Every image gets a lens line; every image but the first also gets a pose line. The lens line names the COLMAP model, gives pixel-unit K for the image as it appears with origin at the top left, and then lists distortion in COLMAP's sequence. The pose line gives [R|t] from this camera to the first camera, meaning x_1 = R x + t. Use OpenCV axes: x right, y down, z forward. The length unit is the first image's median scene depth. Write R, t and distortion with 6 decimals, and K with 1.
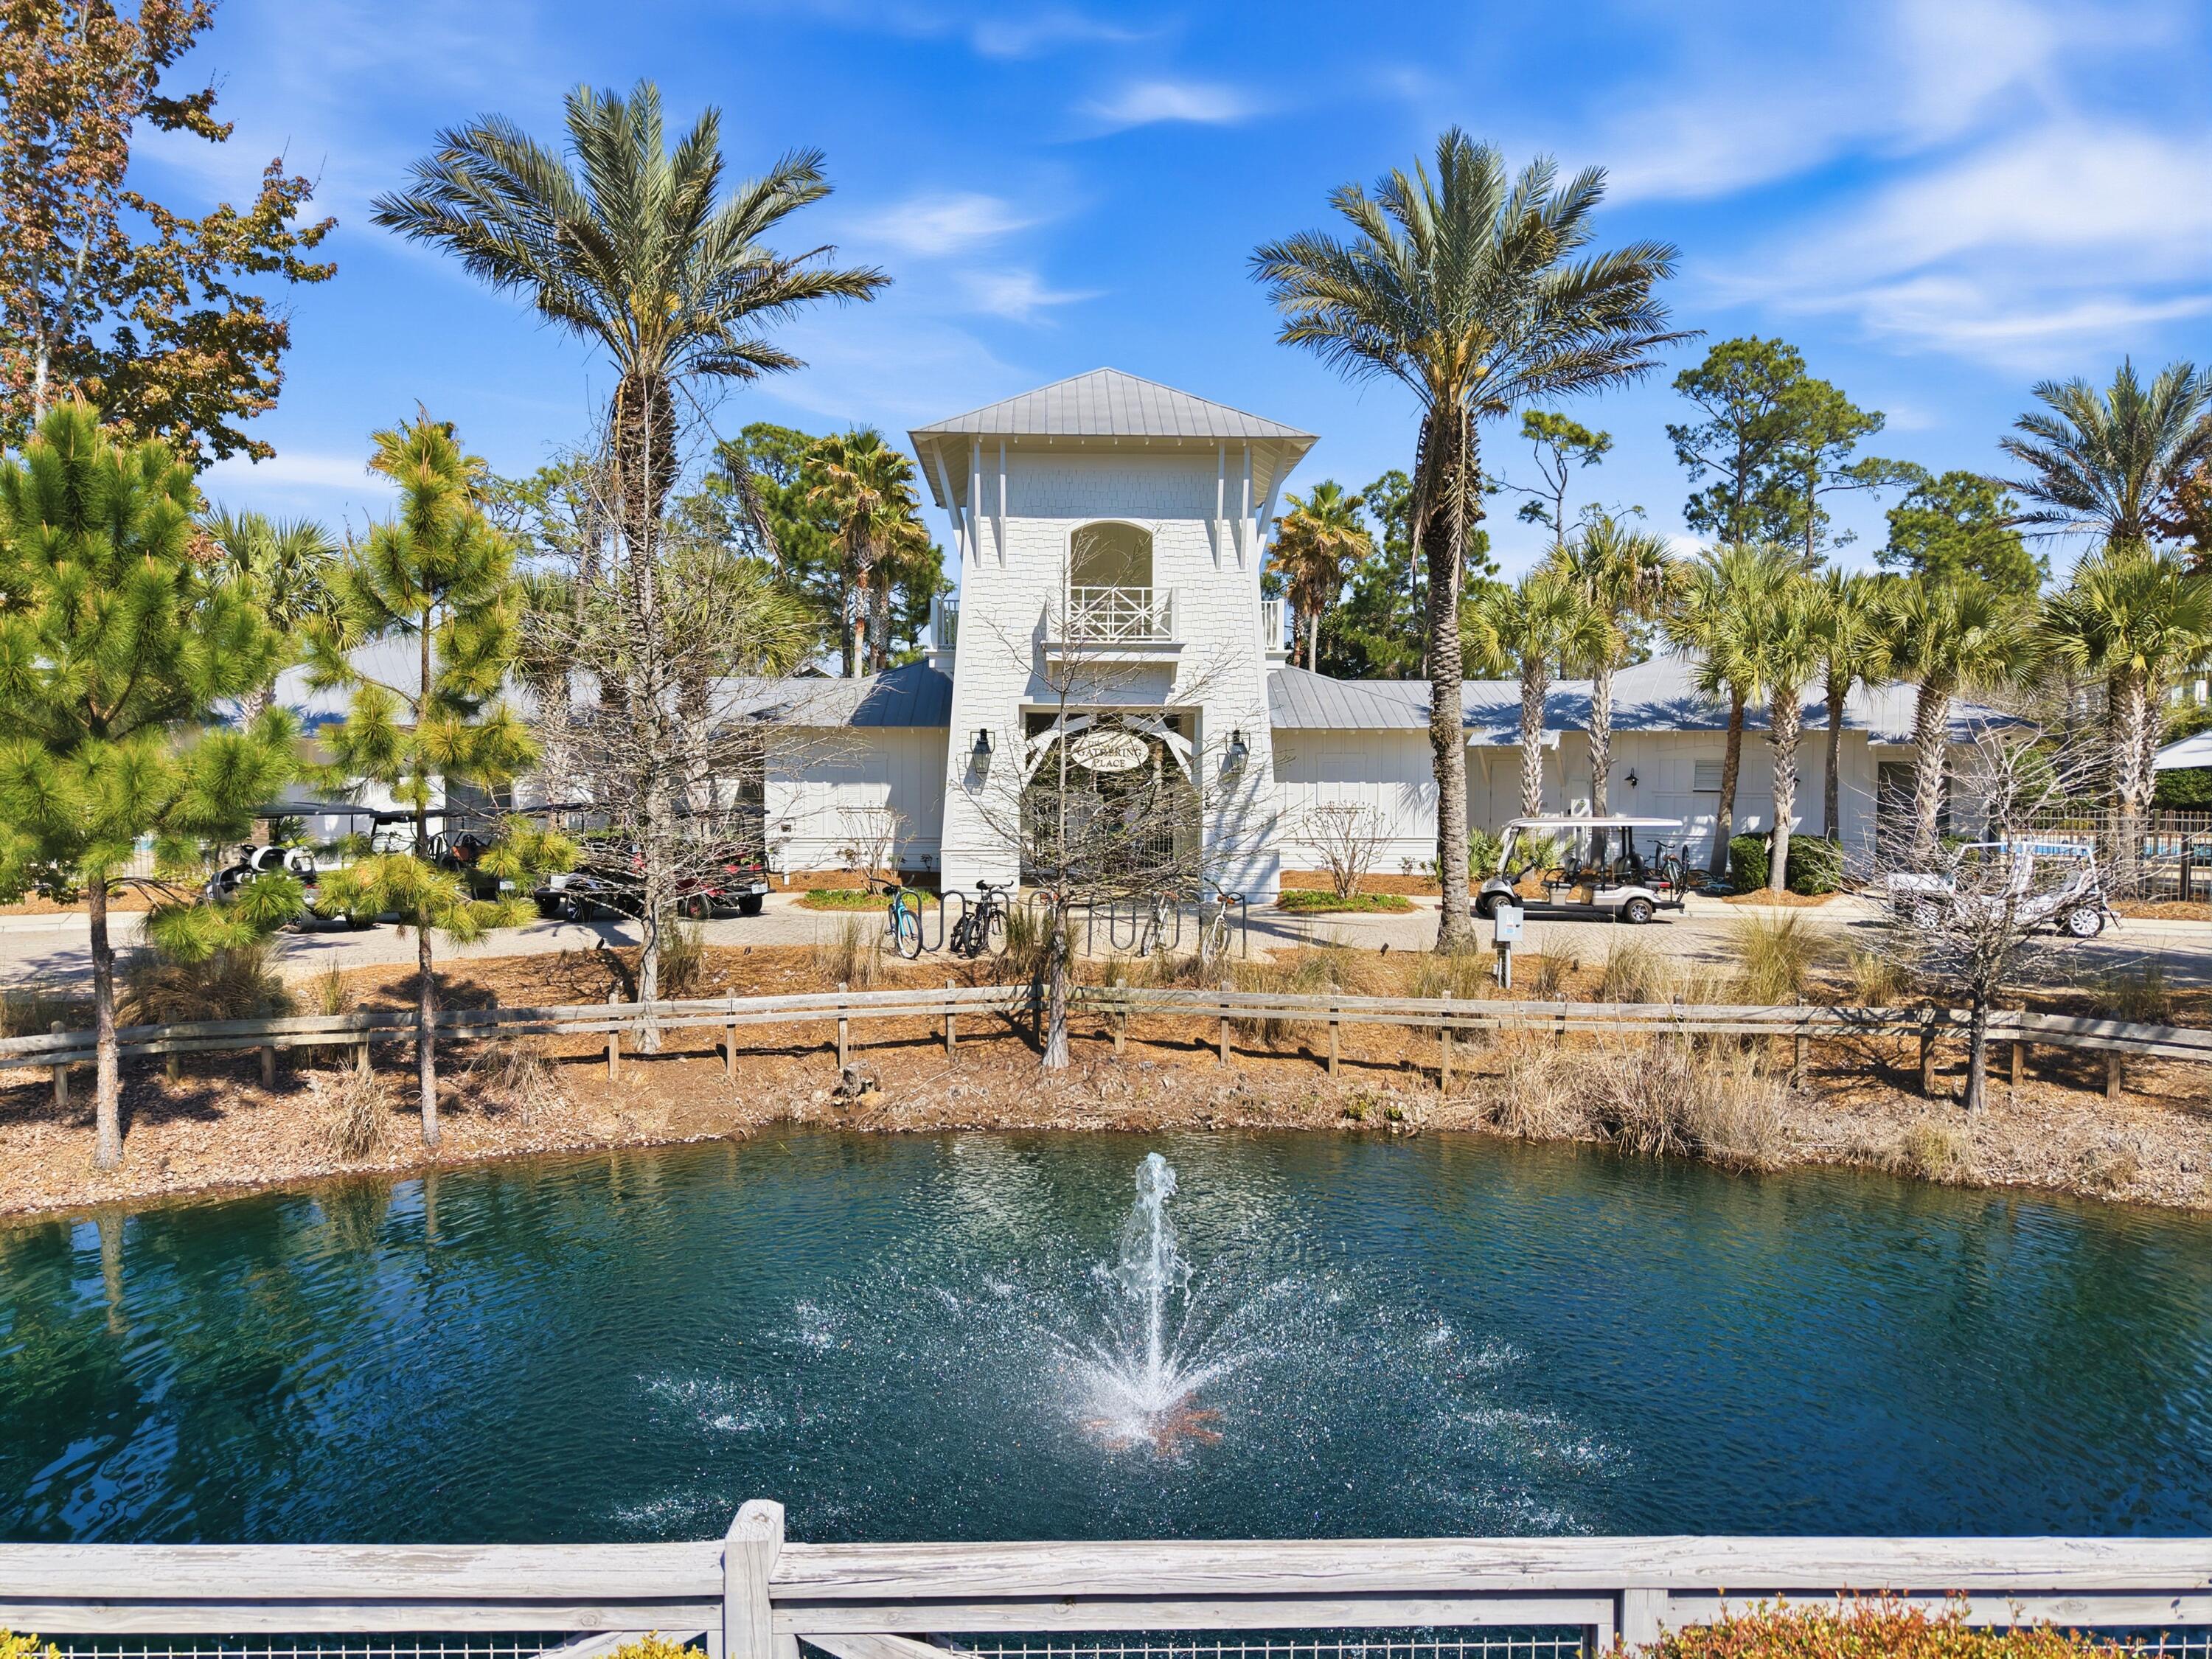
lens RADIAL K [[1487.3, 0, 1103.4], [0, 1487.3, 824.0], [0, 0, 1]] dist [0.009102, -0.005898]
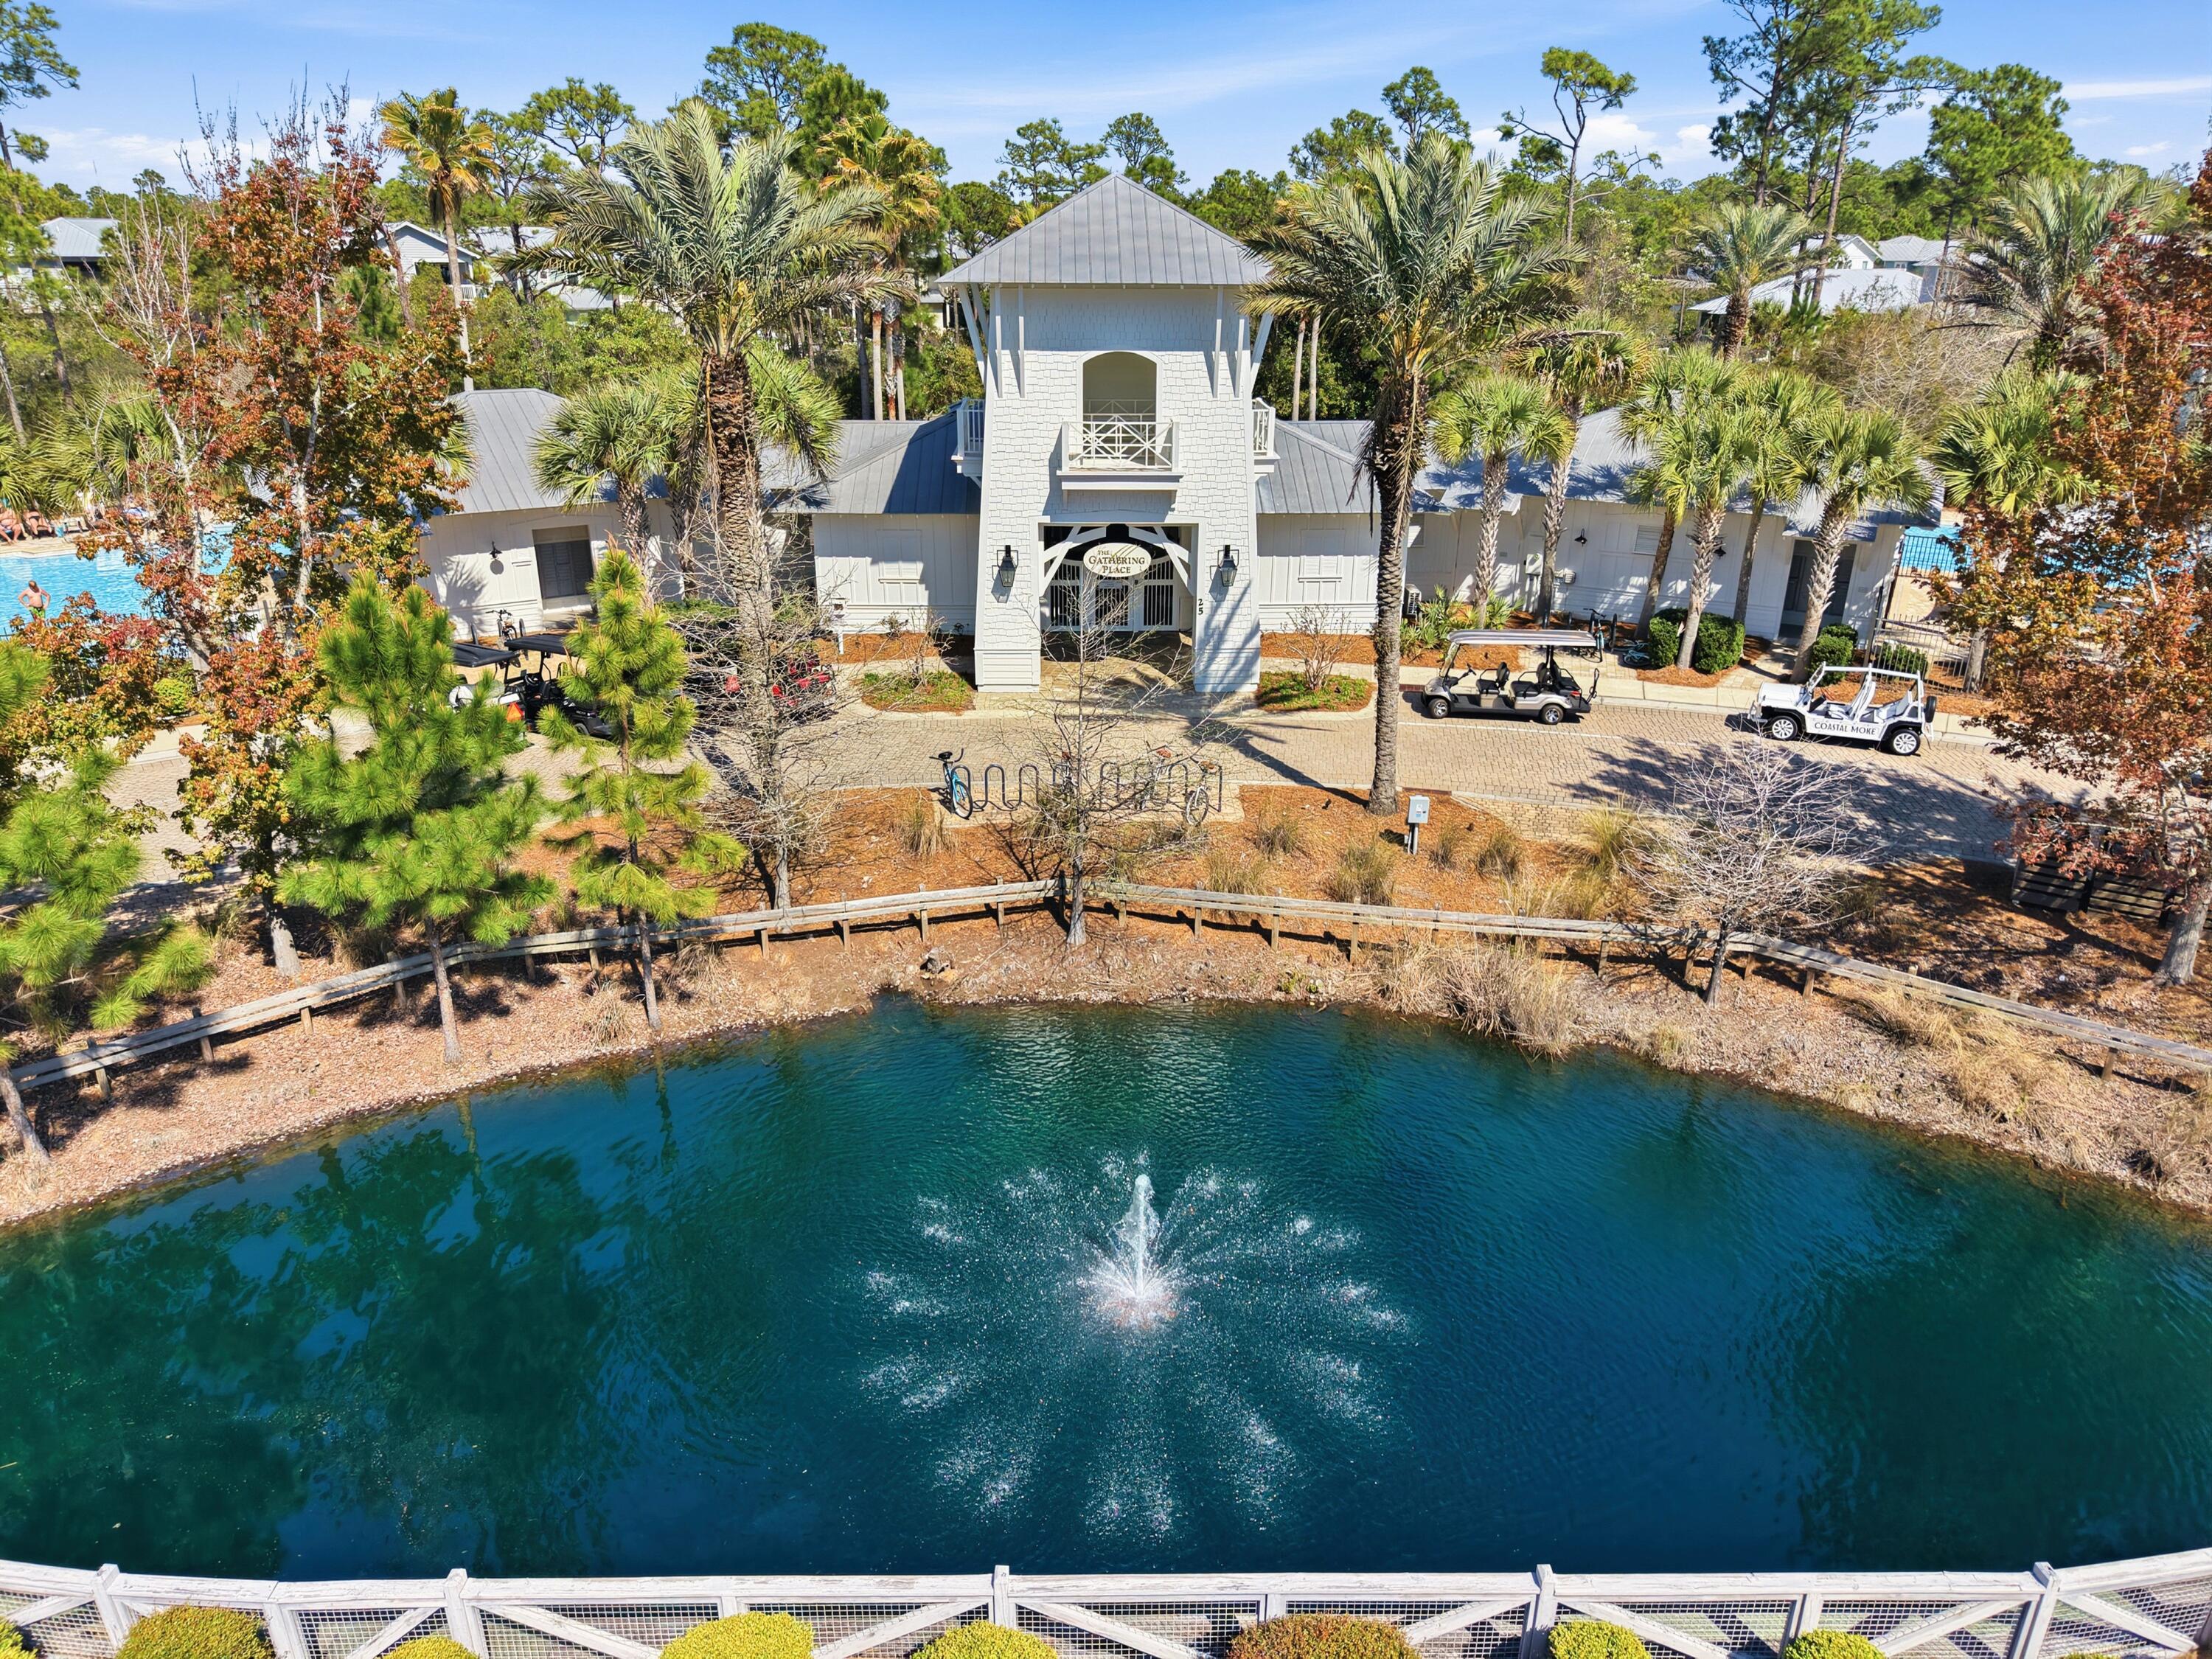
lens RADIAL K [[1484.1, 0, 1106.0], [0, 1484.1, 829.5], [0, 0, 1]] dist [0.030102, -0.030495]
pose [[0.999989, 0.003072, -0.003607, 0.000253], [-0.001736, 0.945905, 0.324438, -0.228254], [0.004409, -0.324428, 0.945900, -0.167725]]
